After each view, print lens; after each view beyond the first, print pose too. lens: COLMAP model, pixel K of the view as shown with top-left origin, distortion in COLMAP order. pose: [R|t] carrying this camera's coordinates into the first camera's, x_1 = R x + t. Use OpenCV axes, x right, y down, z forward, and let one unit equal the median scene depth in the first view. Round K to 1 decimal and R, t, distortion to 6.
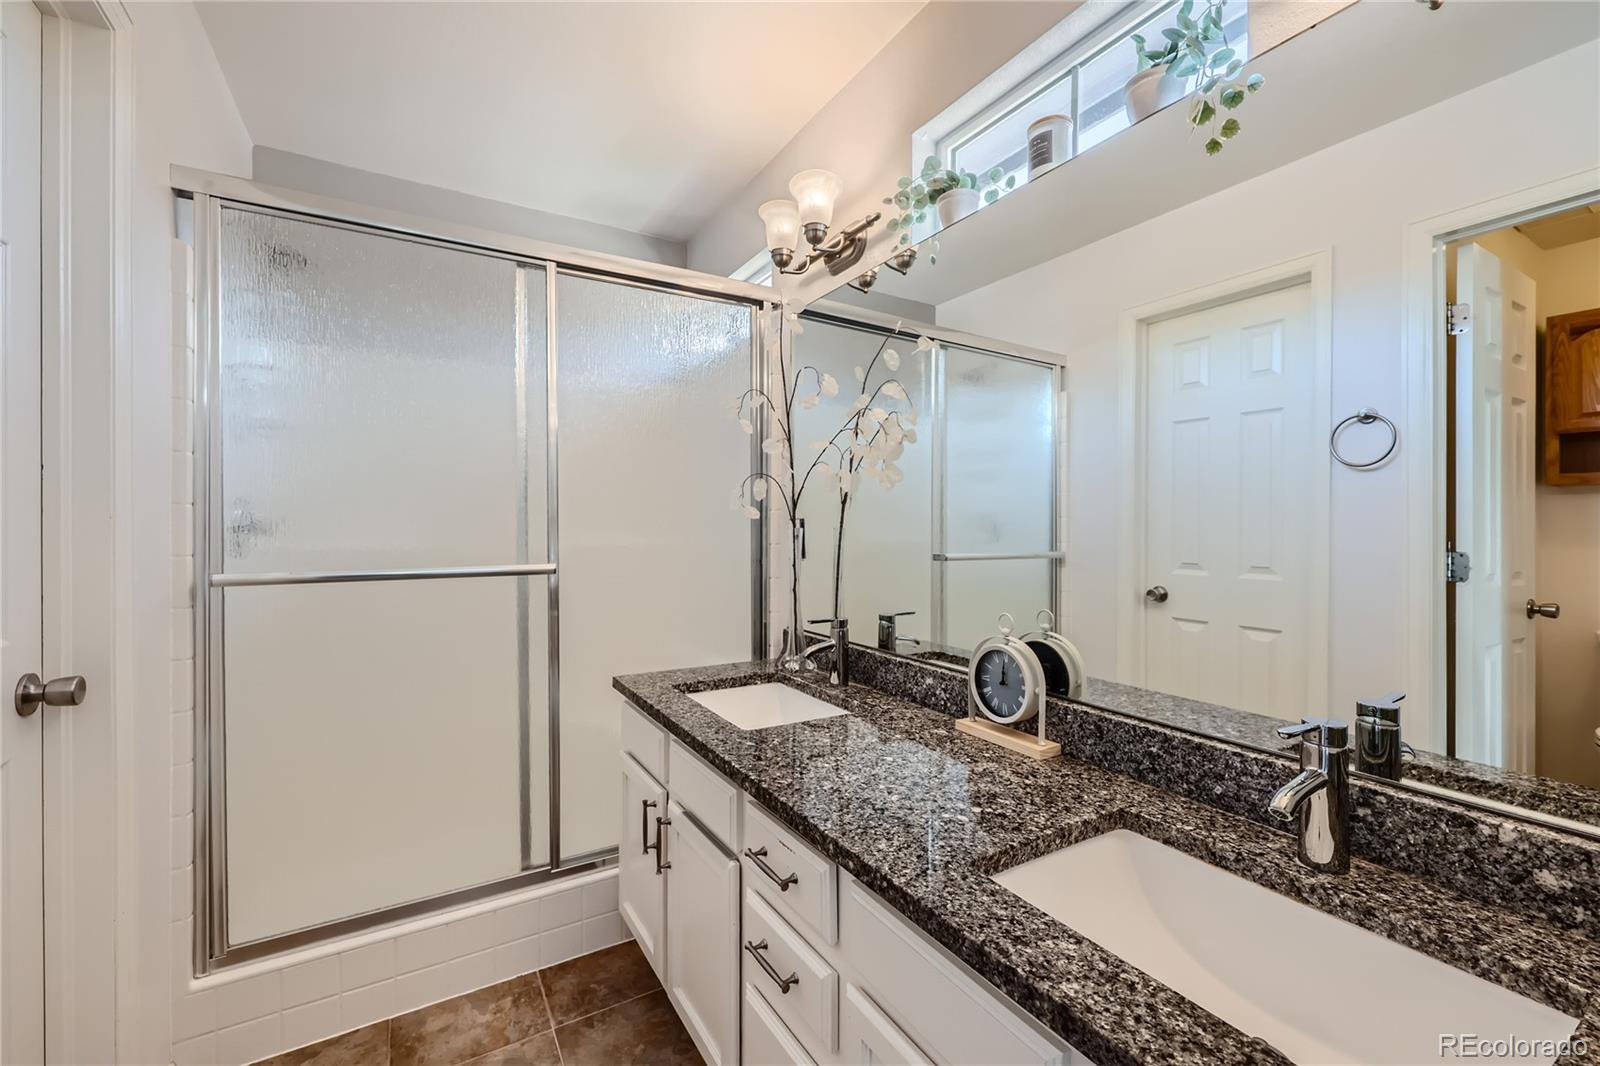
lens RADIAL K [[655.2, 0, 800.0], [0, 655.2, 533.0], [0, 0, 1]] dist [-0.001227, -0.000024]
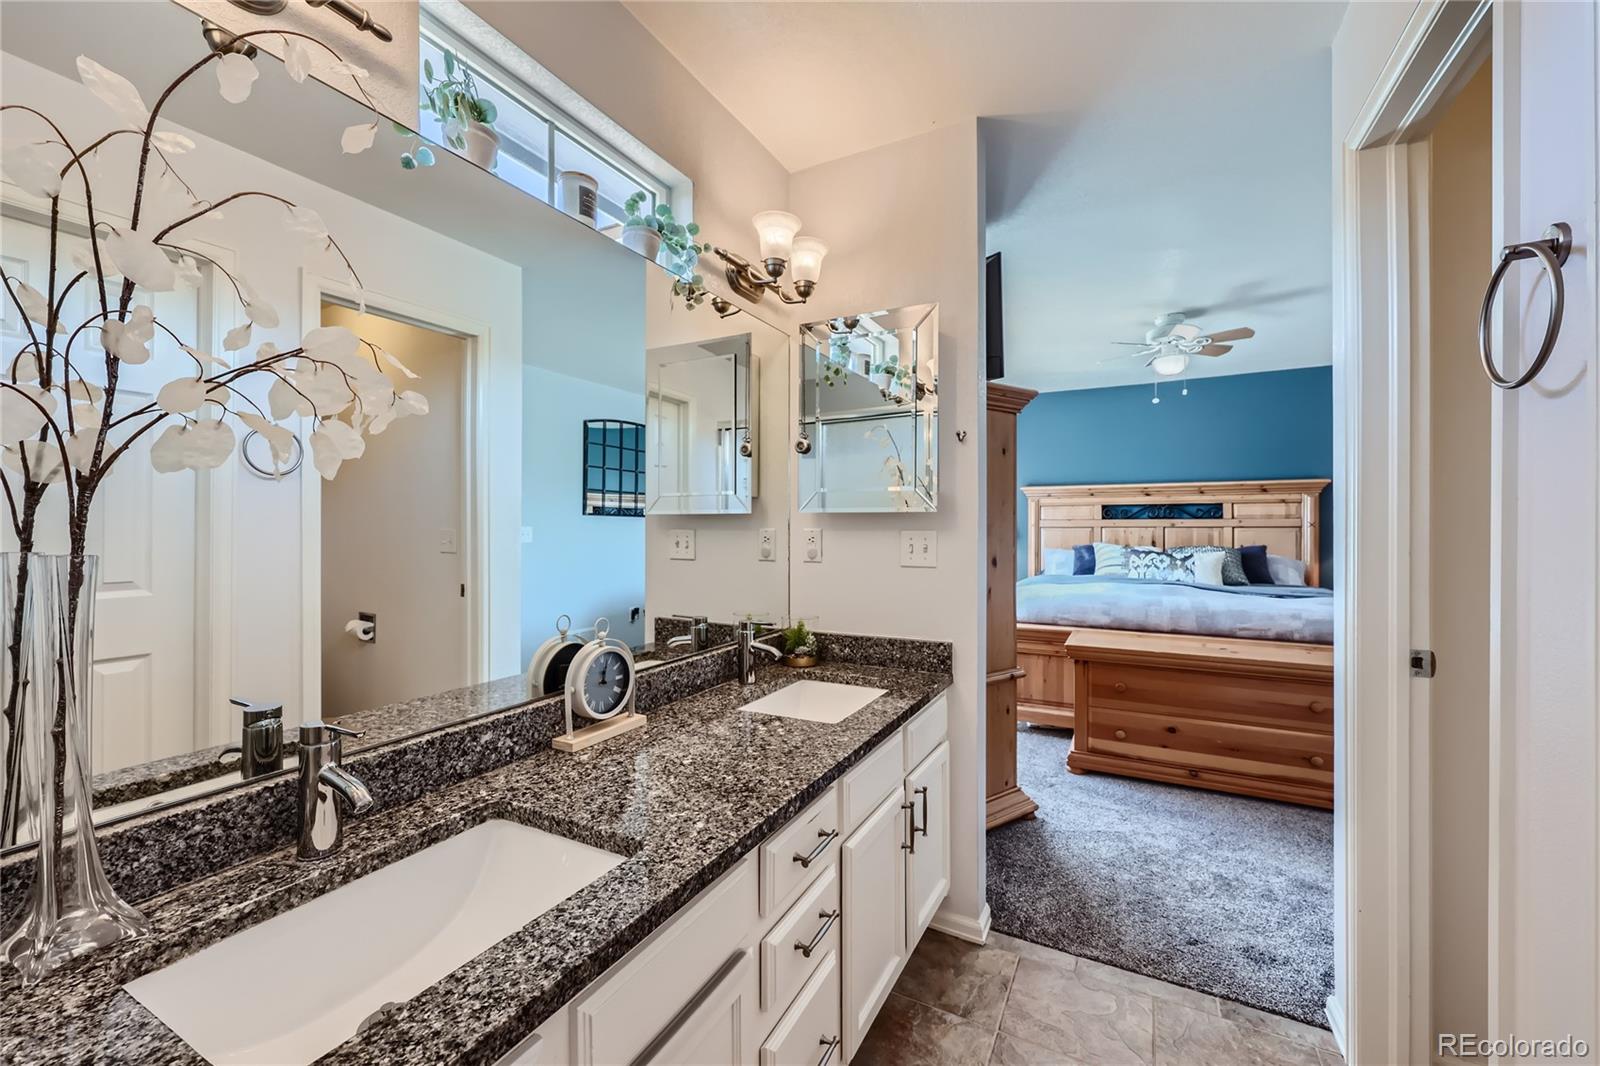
lens RADIAL K [[655.2, 0, 800.0], [0, 655.2, 533.0], [0, 0, 1]] dist [-0.001227, -0.000024]
pose [[-0.525672, -0.003507, 0.850680, -0.842662], [0.011097, 0.999878, 0.010979, -0.026909], [-0.850615, 0.015211, -0.525569, 1.392557]]
